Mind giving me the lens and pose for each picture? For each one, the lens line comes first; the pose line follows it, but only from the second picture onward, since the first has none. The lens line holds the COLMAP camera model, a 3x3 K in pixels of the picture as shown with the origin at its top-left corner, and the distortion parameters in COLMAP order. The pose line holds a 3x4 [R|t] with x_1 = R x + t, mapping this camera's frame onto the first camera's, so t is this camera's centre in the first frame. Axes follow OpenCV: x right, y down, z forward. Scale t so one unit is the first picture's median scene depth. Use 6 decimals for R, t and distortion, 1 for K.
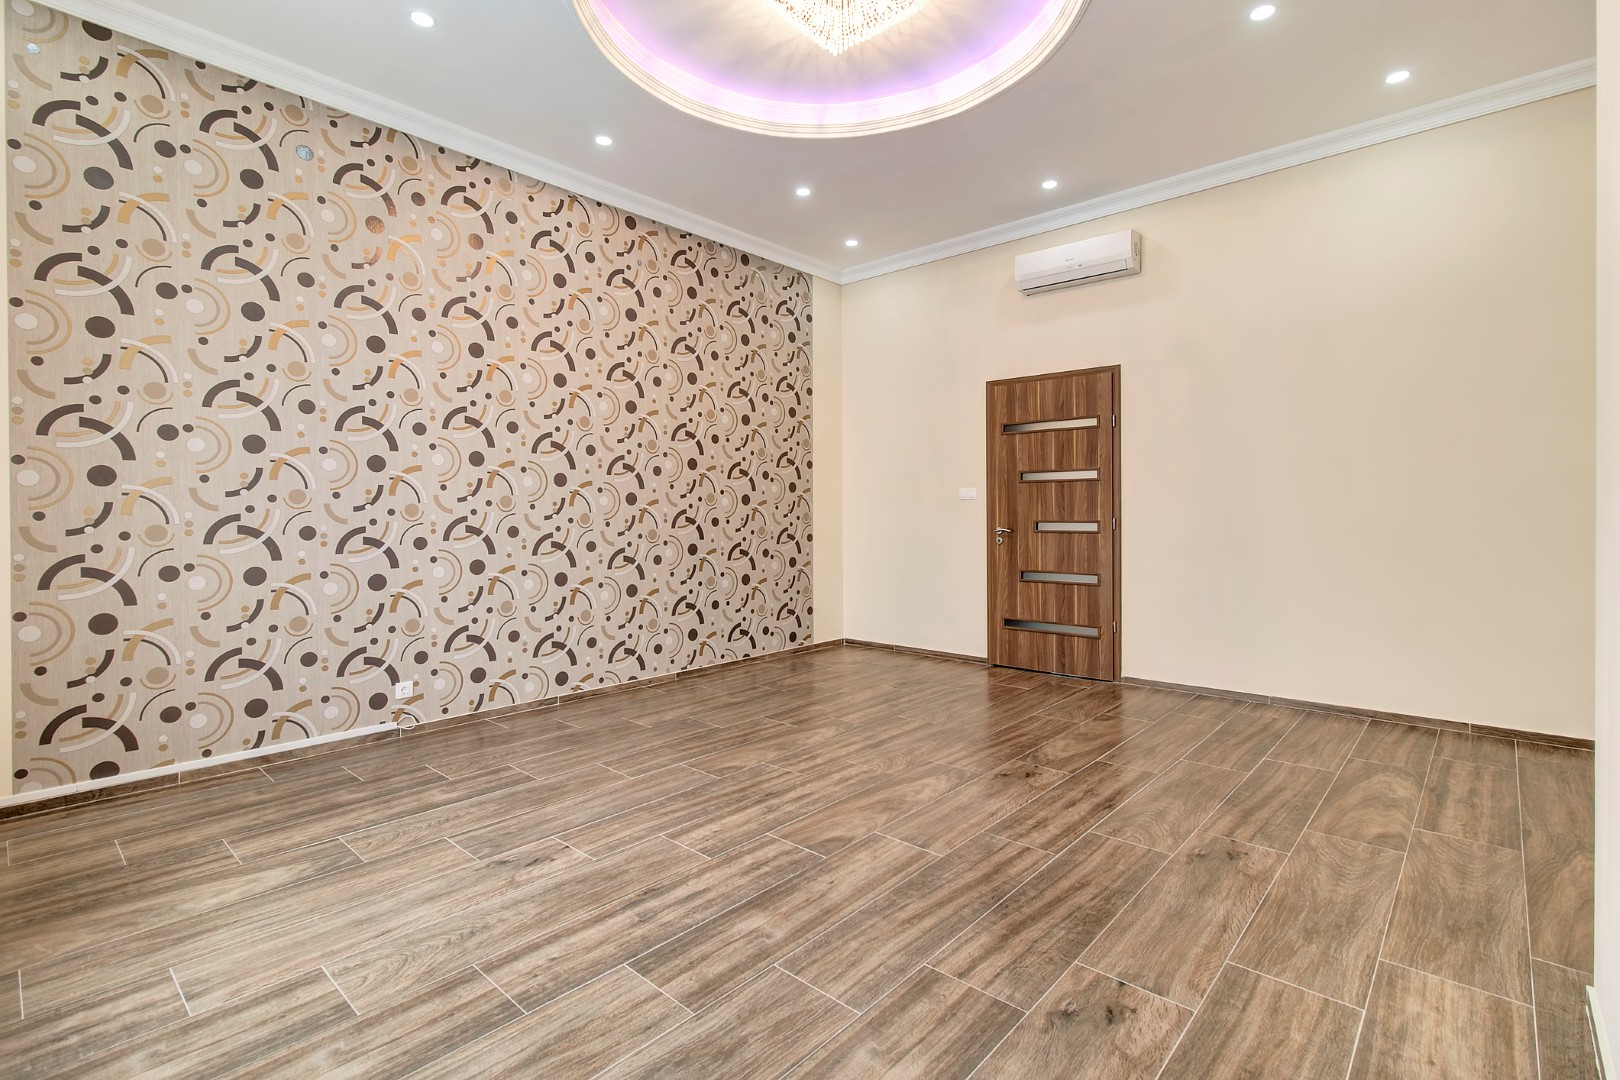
lens RADIAL K [[739.0, 0, 820.3], [0, 739.0, 532.3], [0, 0, 1]] dist [0.001371, 0.000441]
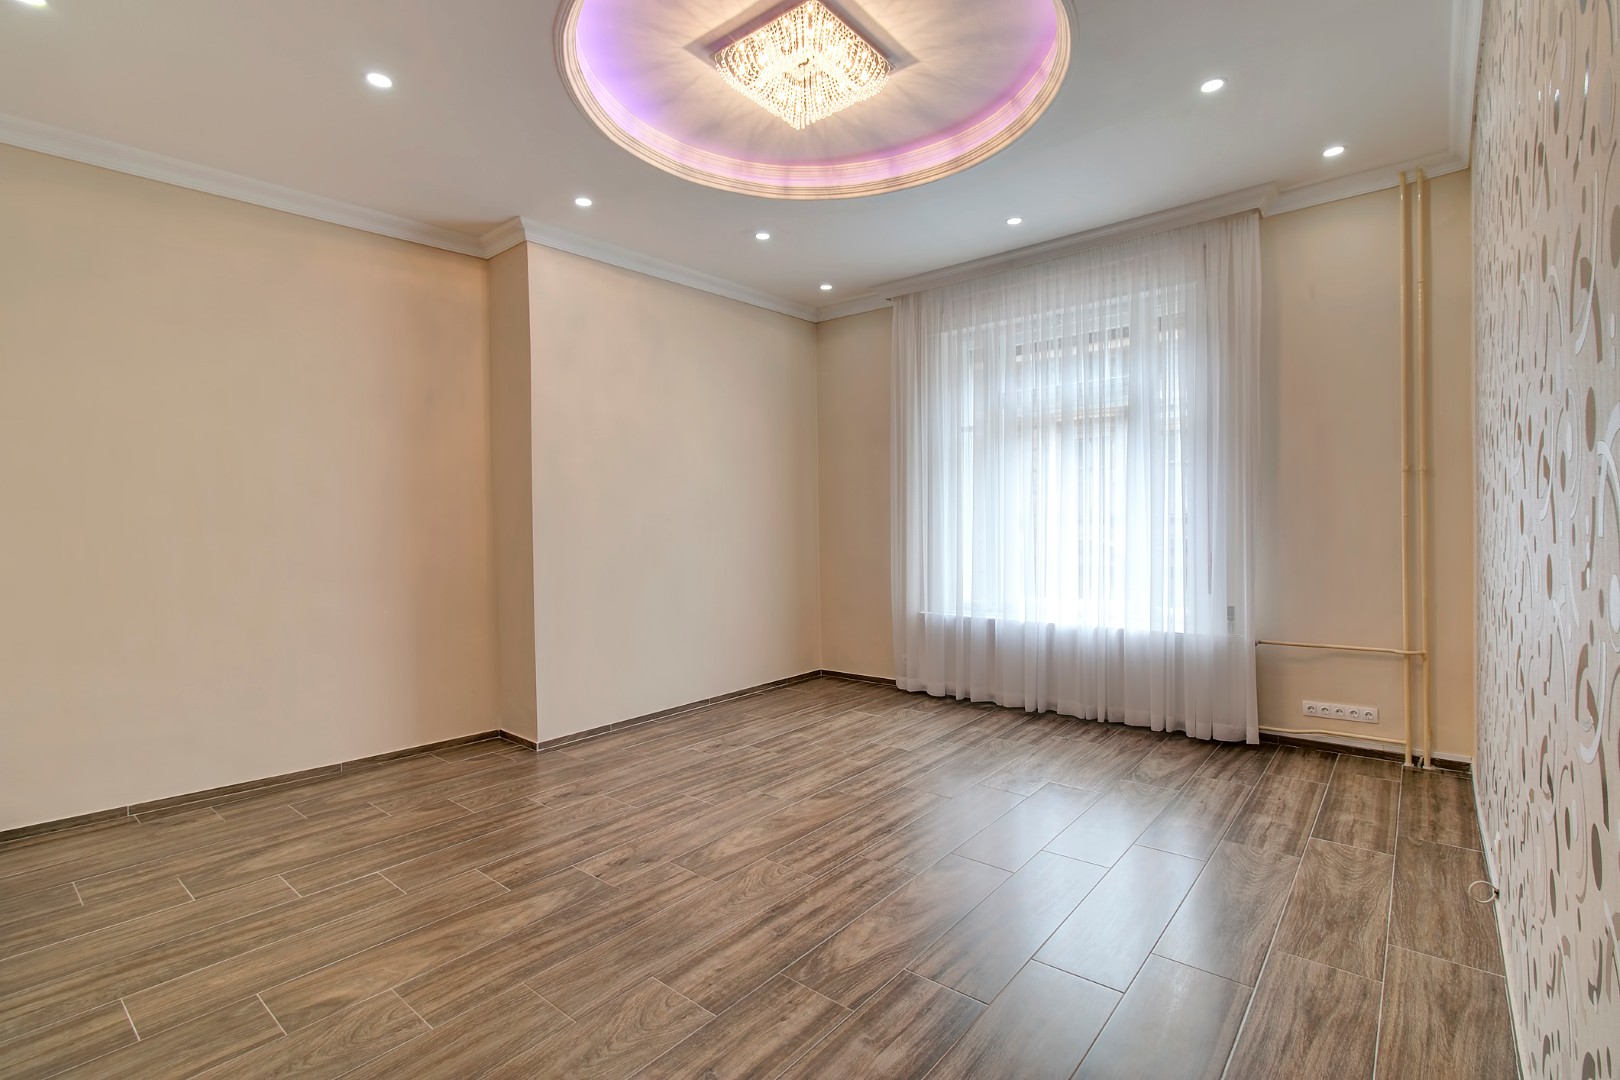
lens RADIAL K [[739.0, 0, 820.3], [0, 739.0, 532.3], [0, 0, 1]] dist [0.001371, 0.000441]
pose [[-0.998736, 0.022506, -0.044932, 0.083273], [0.020632, 0.998916, 0.041732, -0.159188], [0.045823, 0.040752, -0.998118, 2.513994]]
